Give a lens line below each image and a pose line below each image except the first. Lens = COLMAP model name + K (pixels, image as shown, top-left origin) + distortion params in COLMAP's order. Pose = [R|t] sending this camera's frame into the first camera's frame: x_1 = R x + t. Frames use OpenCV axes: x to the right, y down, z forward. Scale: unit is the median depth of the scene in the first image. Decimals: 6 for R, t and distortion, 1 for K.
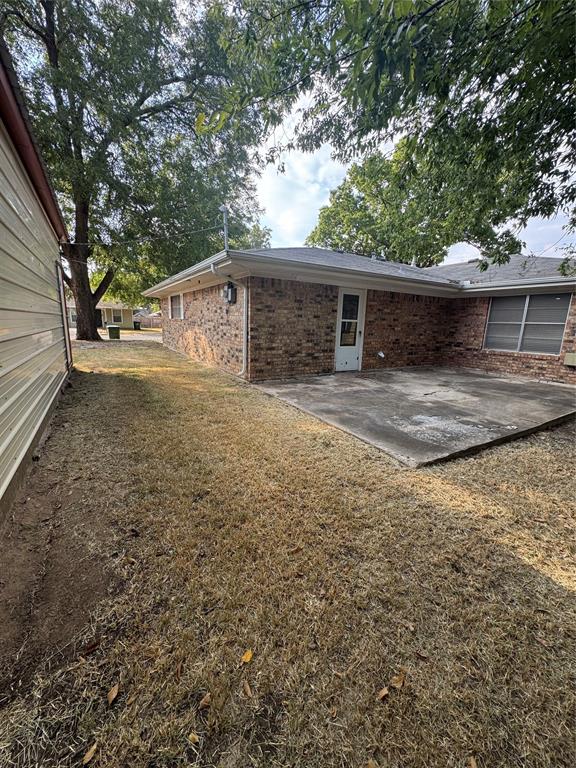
lens RADIAL K [[307.0, 0, 288.0], [0, 307.0, 384.0], [0, 0, 1]] dist [-0.000628, -0.000046]
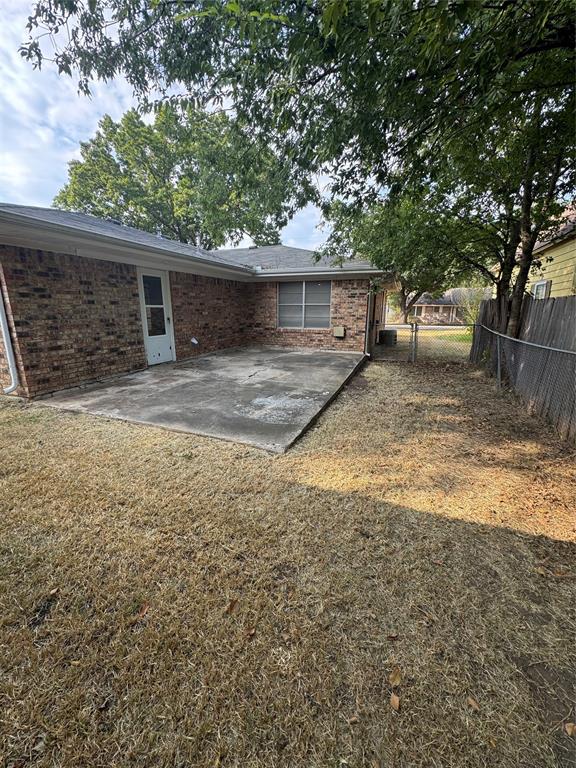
lens RADIAL K [[307.0, 0, 288.0], [0, 307.0, 384.0], [0, 0, 1]] dist [-0.000628, -0.000046]
pose [[0.785448, -0.176462, 0.593239, -0.071118], [0.142275, 0.984305, 0.104415, -0.029178], [-0.602353, 0.002391, 0.798226, 0.081859]]
